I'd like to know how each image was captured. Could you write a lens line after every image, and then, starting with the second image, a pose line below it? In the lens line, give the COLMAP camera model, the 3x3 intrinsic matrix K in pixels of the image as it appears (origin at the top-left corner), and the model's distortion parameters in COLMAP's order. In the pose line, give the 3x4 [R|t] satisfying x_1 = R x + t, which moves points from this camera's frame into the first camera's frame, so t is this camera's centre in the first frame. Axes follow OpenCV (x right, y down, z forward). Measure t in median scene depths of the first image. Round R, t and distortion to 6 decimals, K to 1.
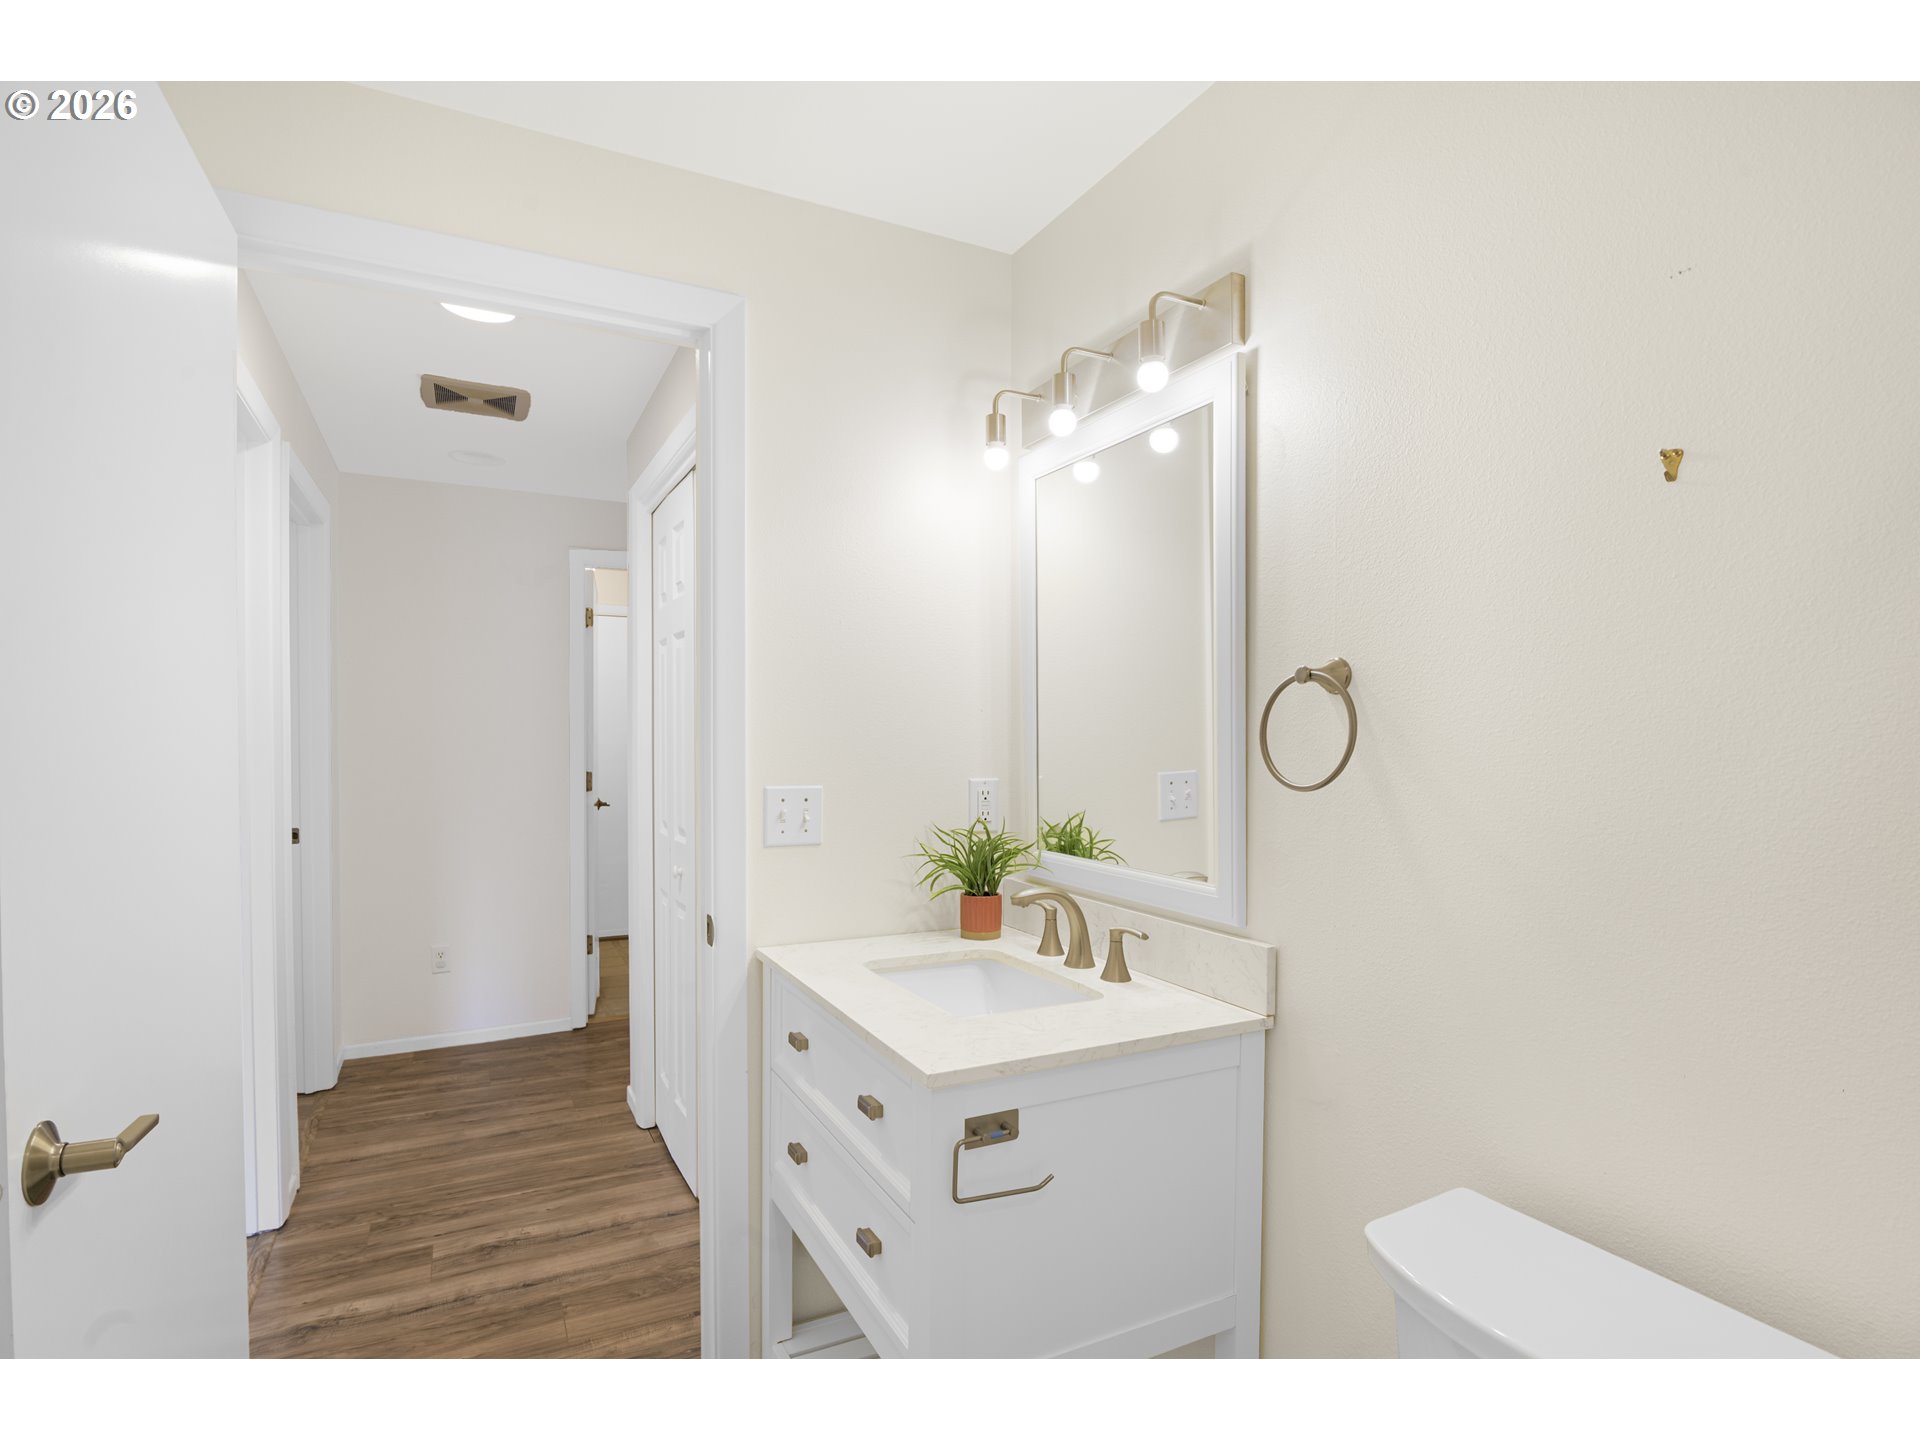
lens RADIAL K [[955.4, 0, 963.6], [0, 955.4, 718.2], [0, 0, 1]] dist [-0.016318, -0.000728]
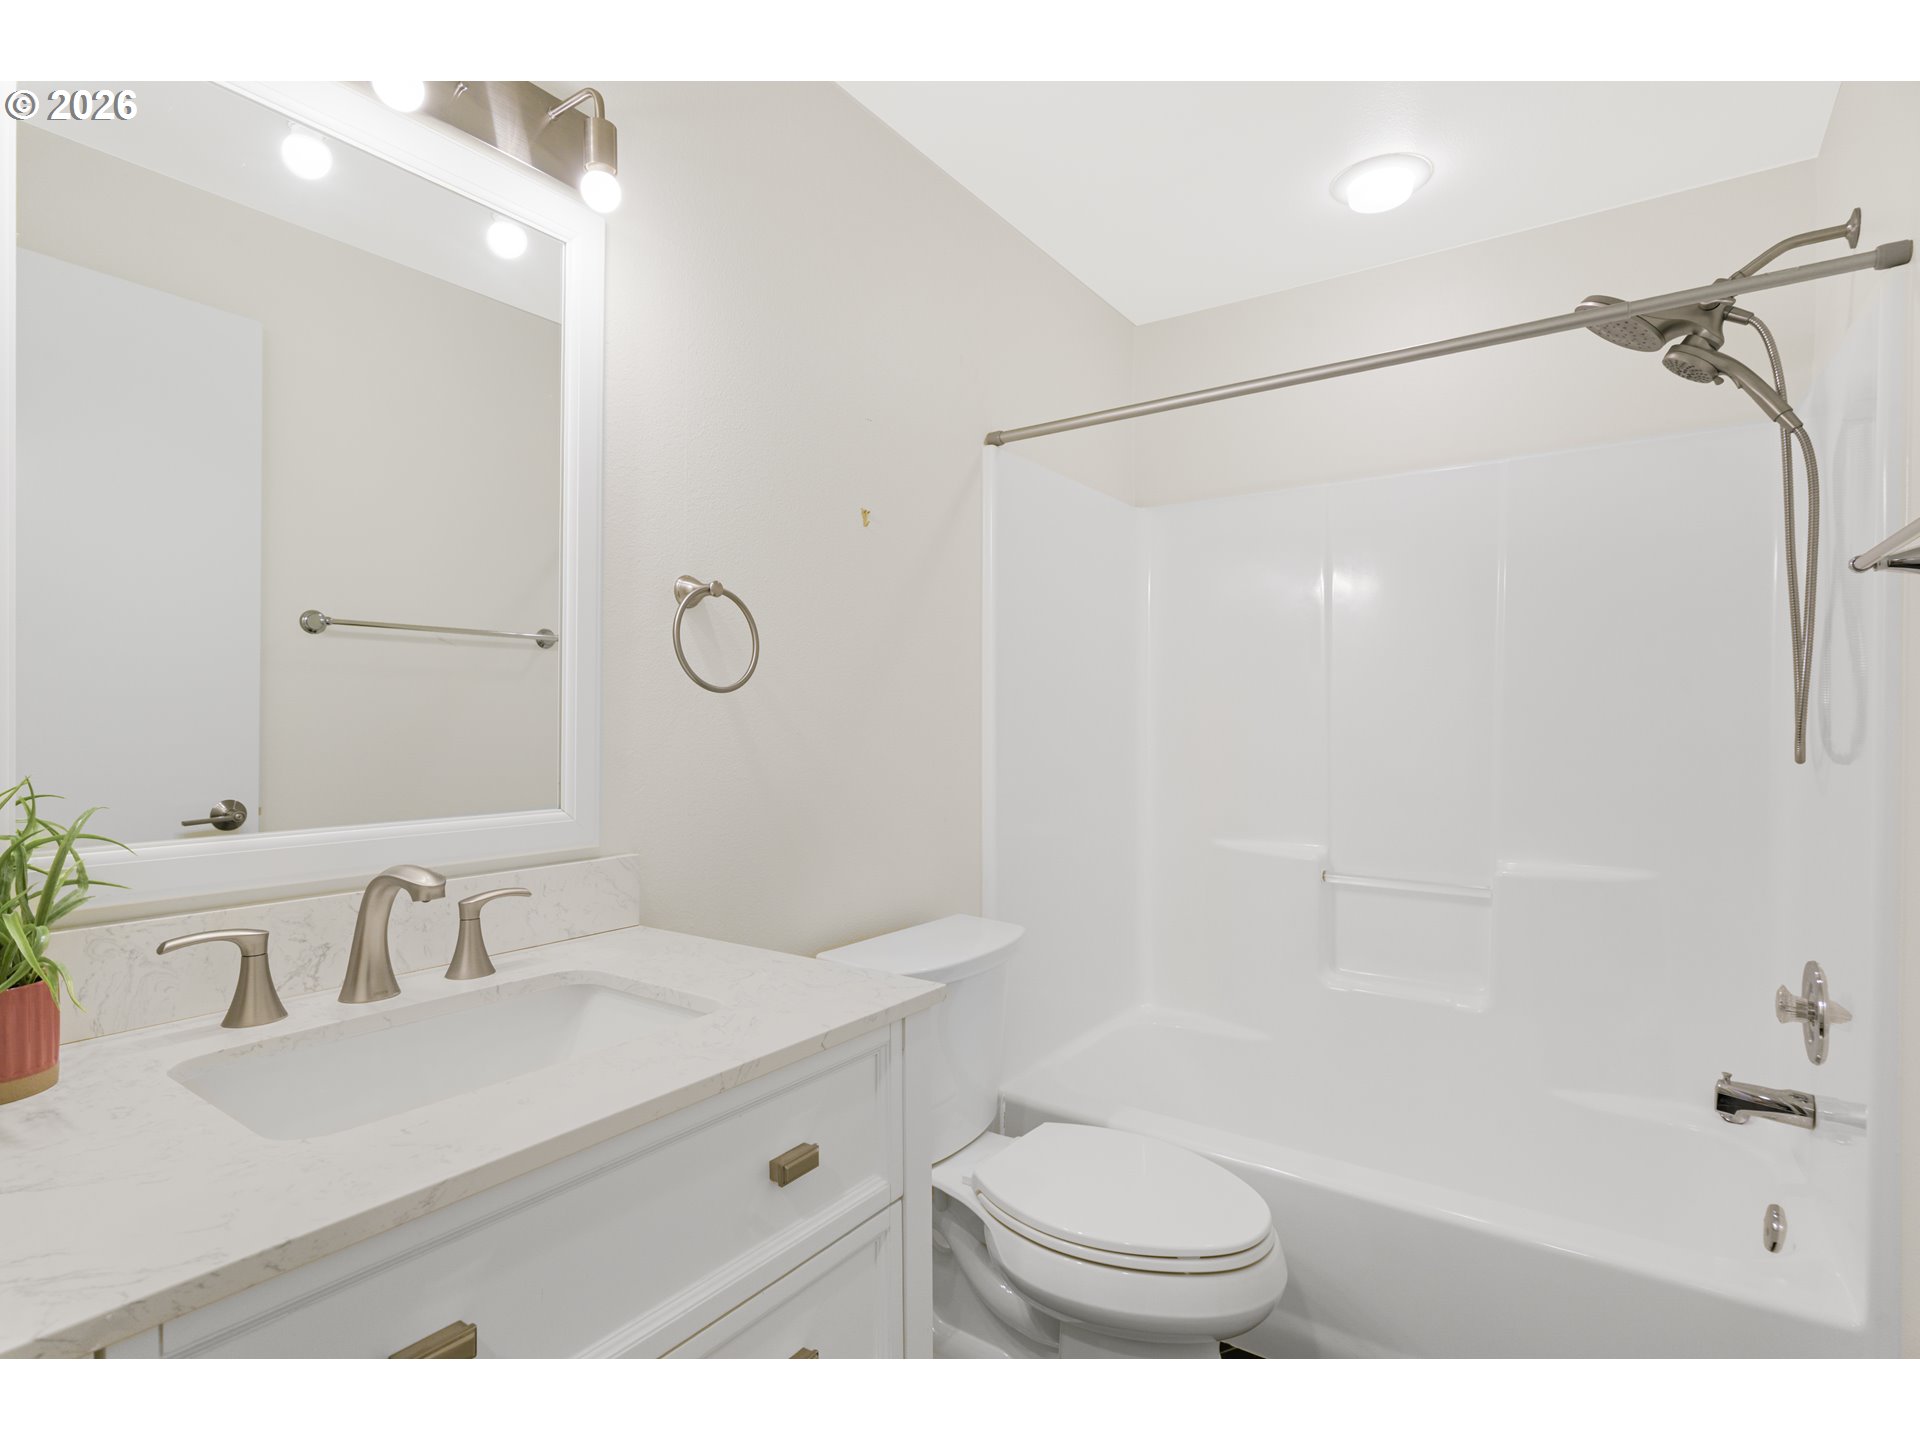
lens RADIAL K [[947.5, 0, 955.1], [0, 947.5, 736.0], [0, 0, 1]] dist [-0.017625, 0.000672]
pose [[-0.472637, -0.002892, 0.881253, -0.578454], [-0.004704, 0.999989, 0.000759, 0.096835], [-0.881245, -0.003787, -0.472645, 0.977247]]
